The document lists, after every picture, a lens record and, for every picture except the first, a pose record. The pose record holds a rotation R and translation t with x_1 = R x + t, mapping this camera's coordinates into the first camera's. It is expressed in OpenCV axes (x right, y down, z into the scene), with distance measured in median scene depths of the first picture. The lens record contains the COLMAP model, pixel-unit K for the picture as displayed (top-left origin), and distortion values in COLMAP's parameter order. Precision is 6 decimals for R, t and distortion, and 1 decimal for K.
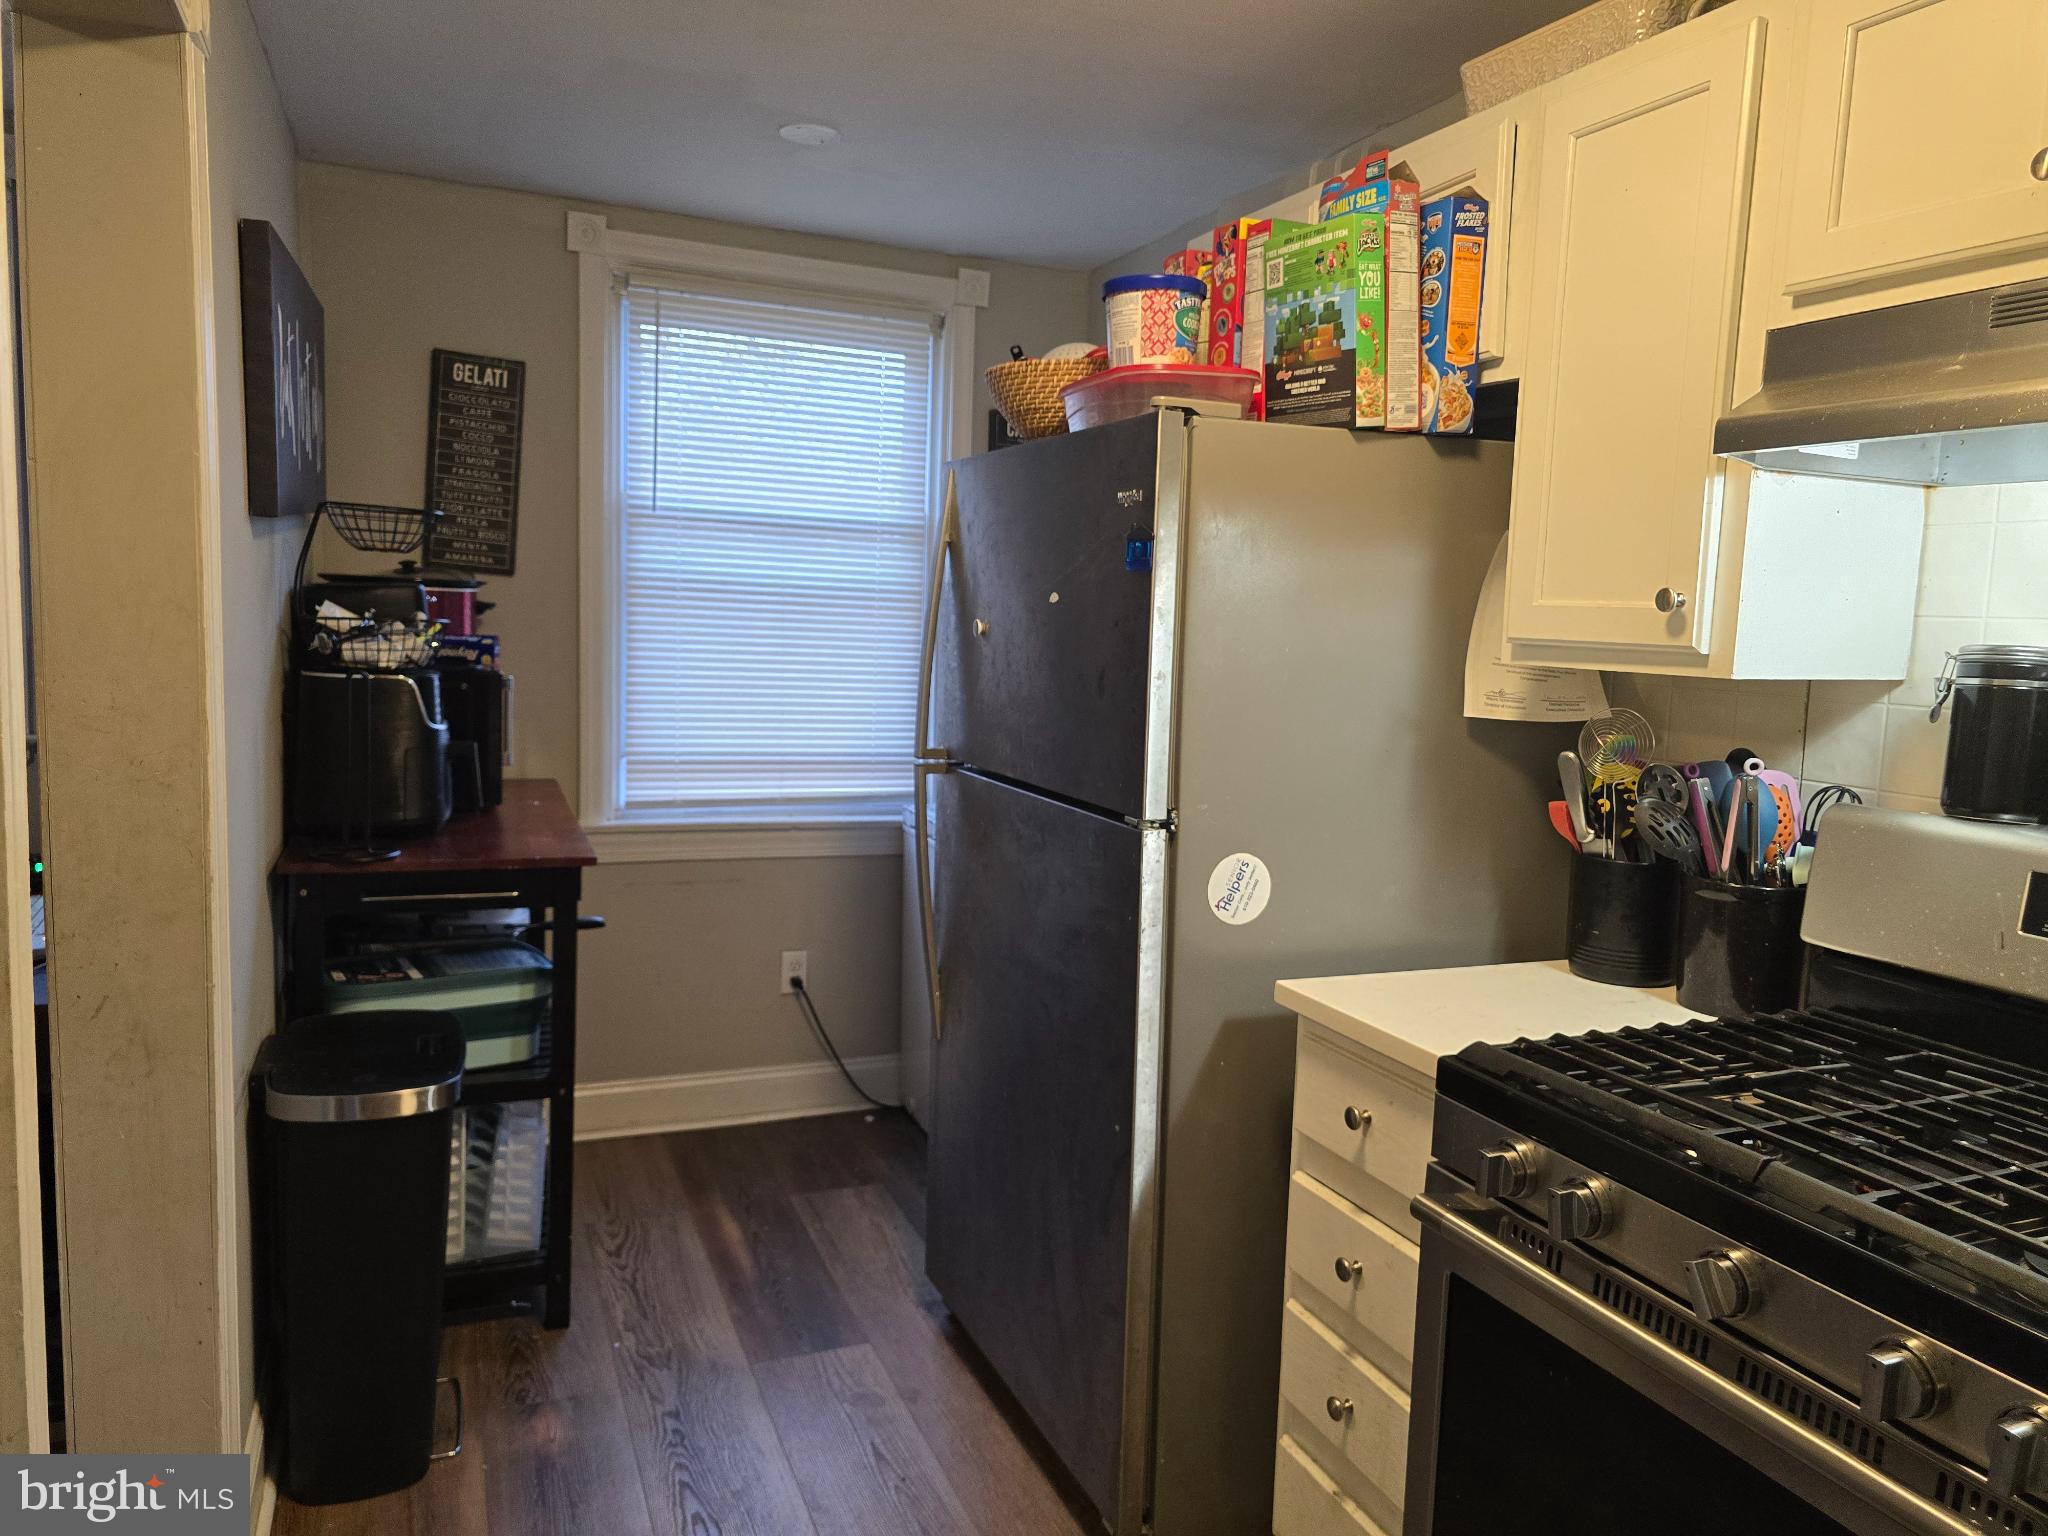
lens RADIAL K [[1369.5, 0, 1026.9], [0, 1369.5, 745.5], [0, 0, 1]] dist [0.050292, -0.043199]
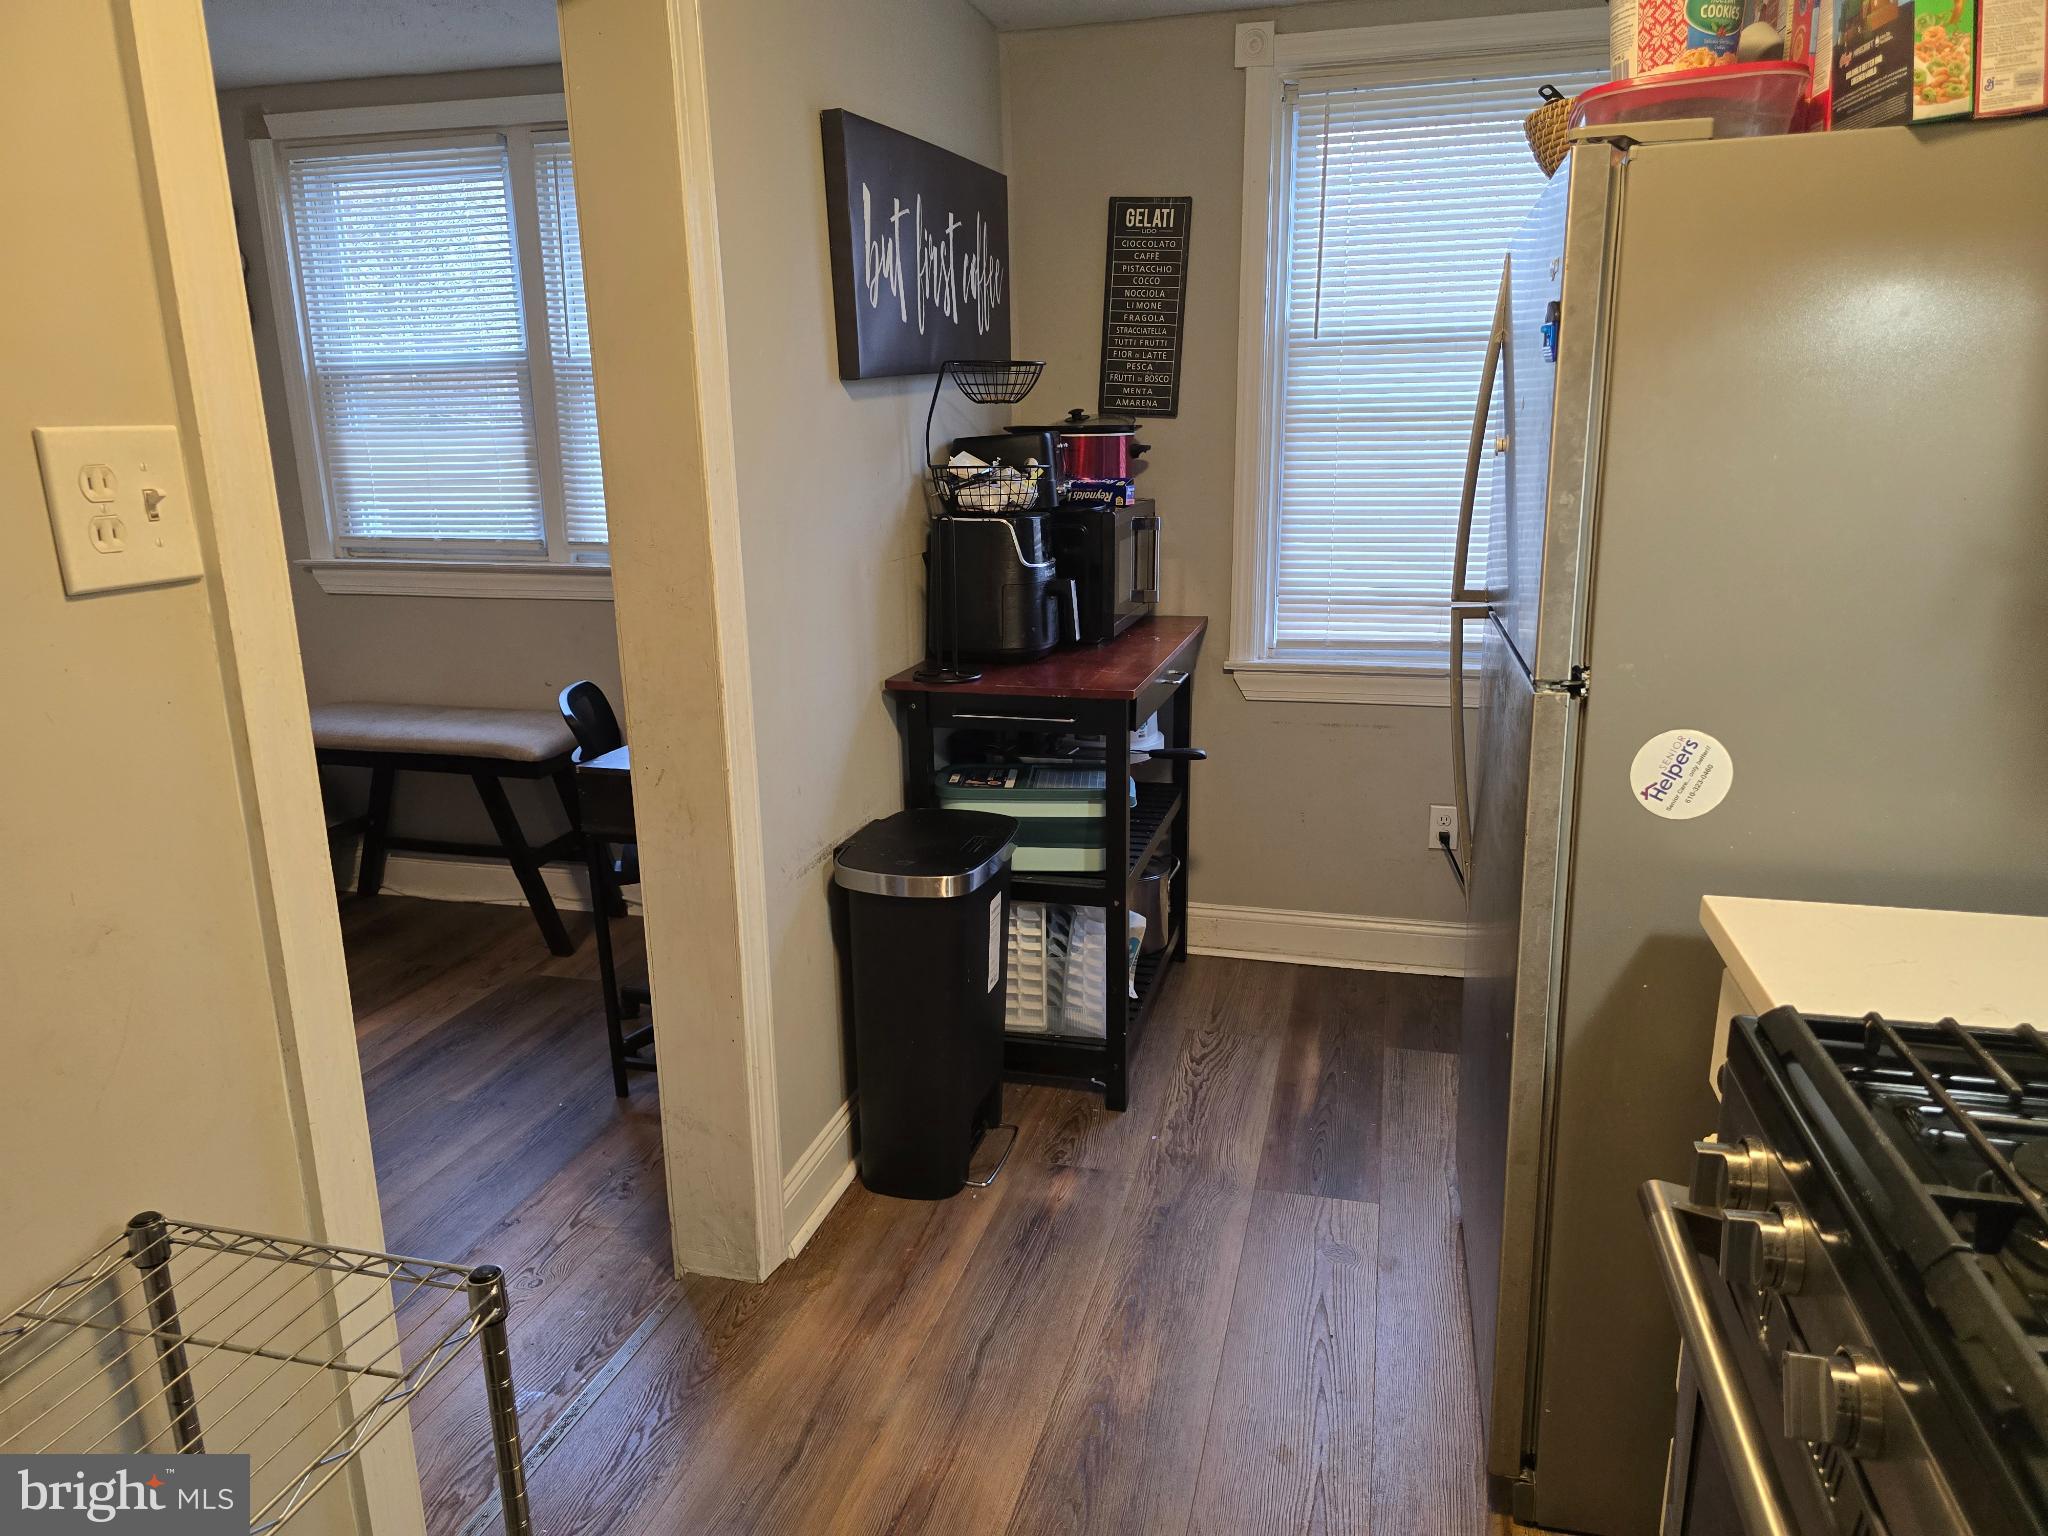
lens RADIAL K [[1369.5, 0, 1012.2], [0, 1369.5, 783.9], [0, 0, 1]] dist [0.050292, -0.043199]
pose [[0.796539, 0.098685, -0.596479, 0.230683], [-0.012300, 0.989029, 0.147207, -0.001173], [0.604462, -0.109919, 0.789014, 0.104852]]
